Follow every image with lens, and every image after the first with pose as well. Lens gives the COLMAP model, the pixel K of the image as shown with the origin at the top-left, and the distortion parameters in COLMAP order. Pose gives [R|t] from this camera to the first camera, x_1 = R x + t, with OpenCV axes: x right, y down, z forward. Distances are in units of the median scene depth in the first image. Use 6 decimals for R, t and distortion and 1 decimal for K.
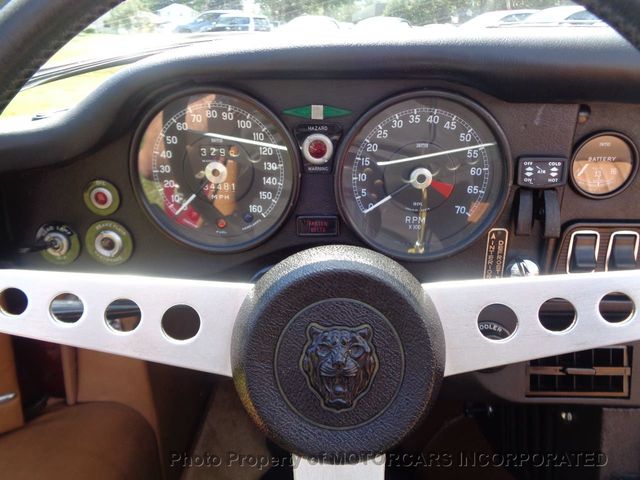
lens RADIAL K [[496.9, 0, 321.0], [0, 496.9, 235.5], [0, 0, 1]] dist [0.028923, -0.005640]
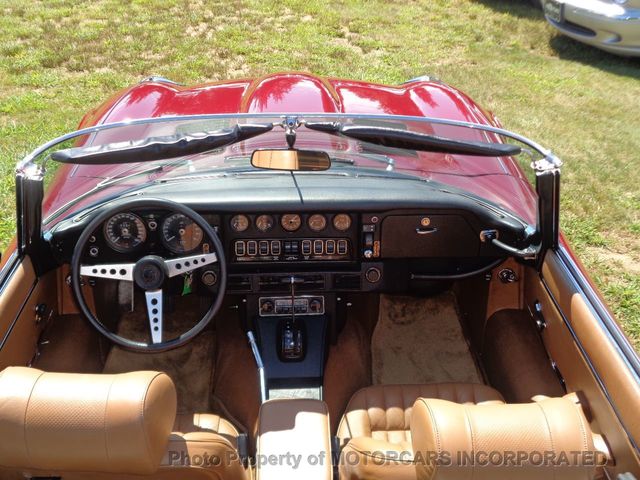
lens RADIAL K [[802.4, 0, 322.7], [0, 802.4, 238.5], [0, 0, 1]] dist [-0.023862, 0.030122]
pose [[0.997140, -0.035437, 0.066749, 0.845443], [0.029230, 0.995351, 0.091770, -0.580025], [-0.069691, -0.089557, 0.993541, -4.973238]]
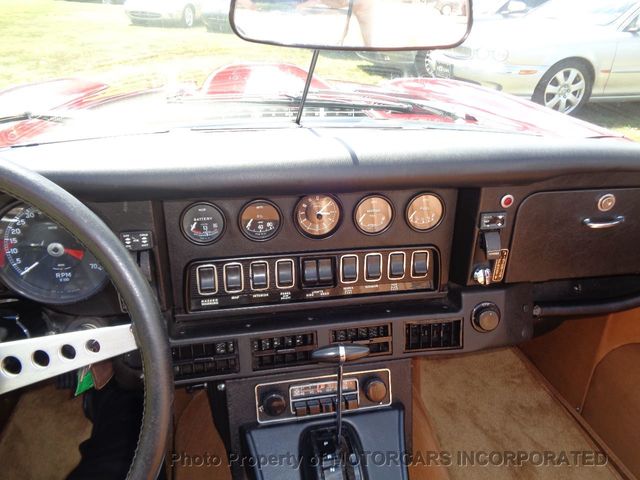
lens RADIAL K [[485.1, 0, 320.0], [0, 485.1, 240.0], [0, 0, 1]] dist [0.013000, -0.002968]
pose [[0.977142, -0.081804, 0.196219, 0.682159], [0.068911, 0.995045, 0.071670, -0.192025], [-0.201110, -0.056510, 0.977937, -0.554562]]
